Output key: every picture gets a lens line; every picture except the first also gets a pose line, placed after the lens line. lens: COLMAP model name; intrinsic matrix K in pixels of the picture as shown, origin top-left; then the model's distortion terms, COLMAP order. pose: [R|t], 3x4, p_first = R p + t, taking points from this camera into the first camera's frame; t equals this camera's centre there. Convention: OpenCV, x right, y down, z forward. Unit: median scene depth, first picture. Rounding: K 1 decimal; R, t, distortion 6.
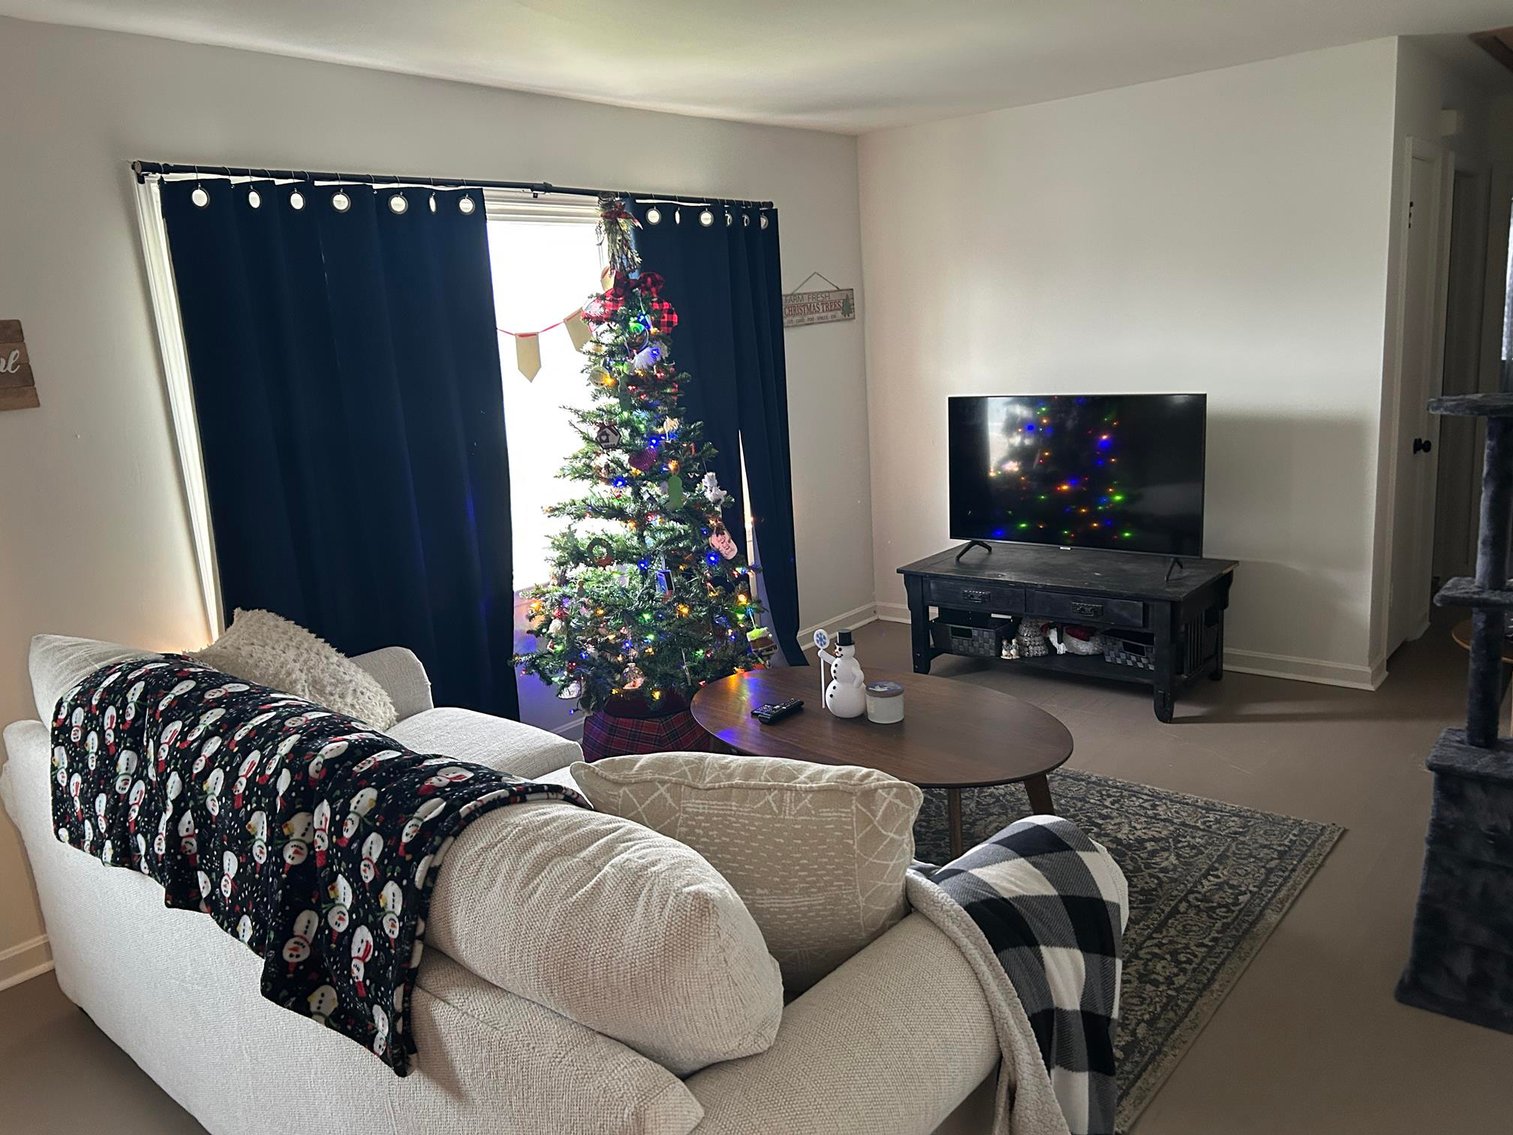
lens RADIAL K [[1139.9, 0, 756.5], [0, 1139.9, 567.5], [0, 0, 1]] dist [0.084628, -0.083618]
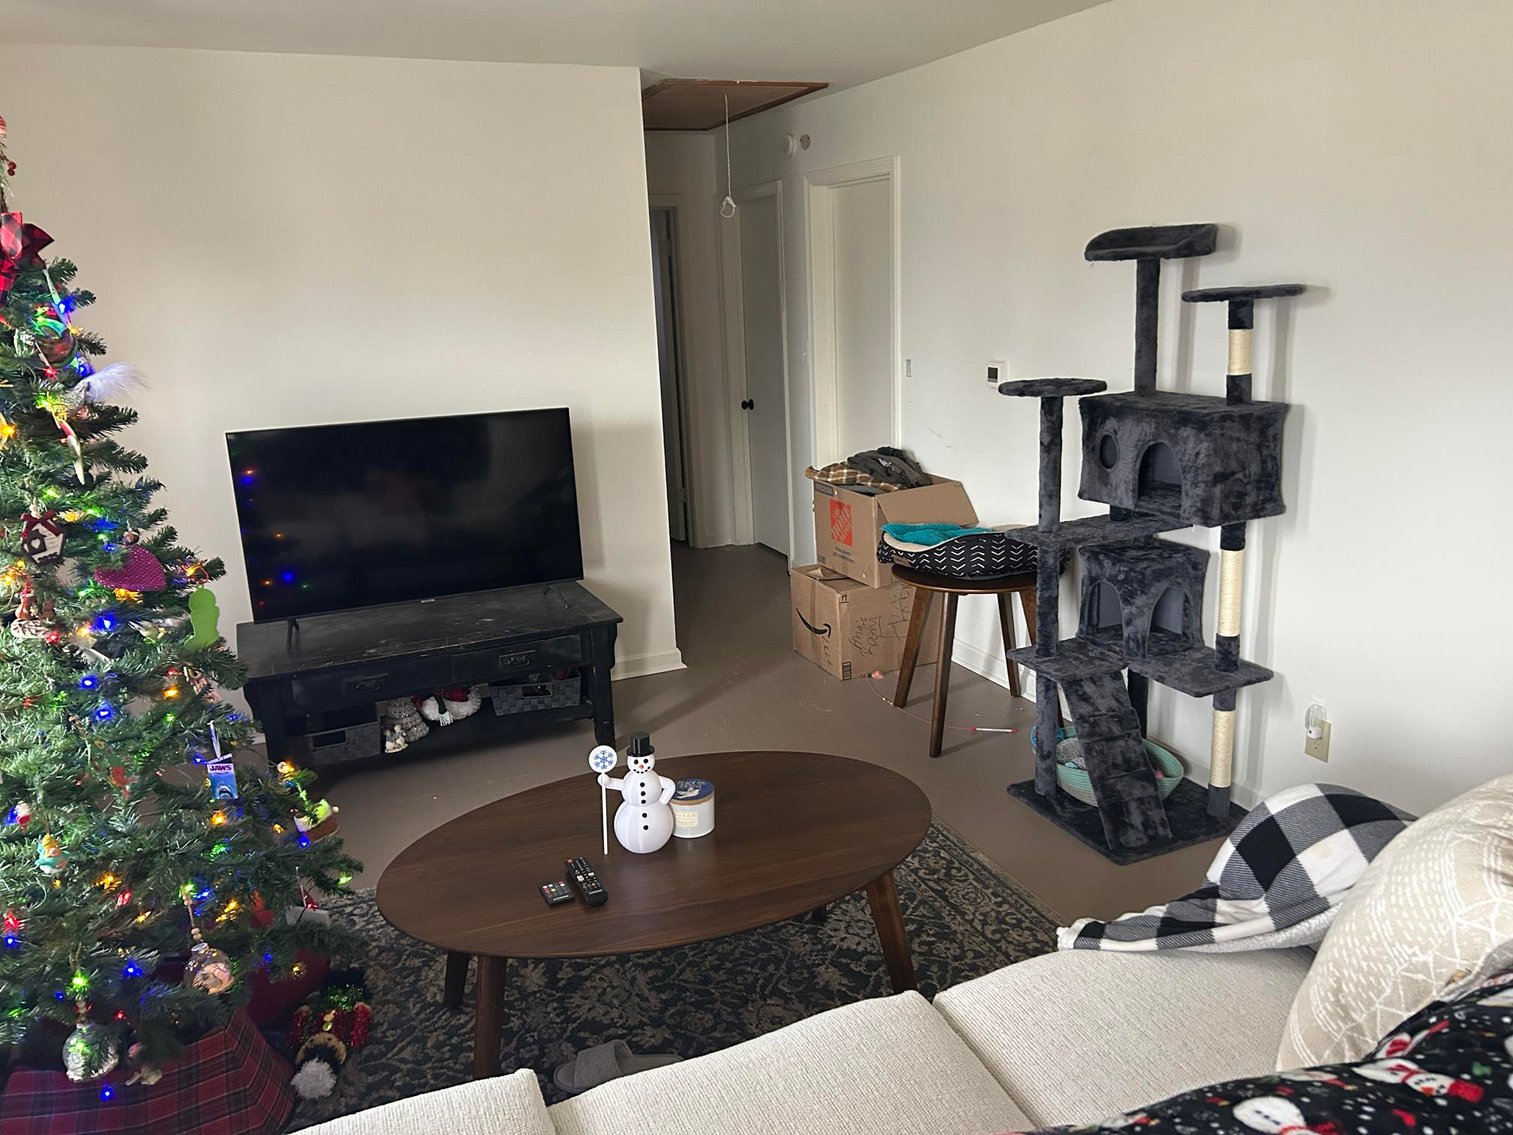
lens RADIAL K [[1139.9, 0, 756.5], [0, 1139.9, 567.5], [0, 0, 1]] dist [0.084628, -0.083618]
pose [[0.458281, -0.174634, 0.871482, -0.385760], [0.197526, 0.975999, 0.091706, -0.077728], [-0.866581, 0.130113, 0.481776, 0.427717]]
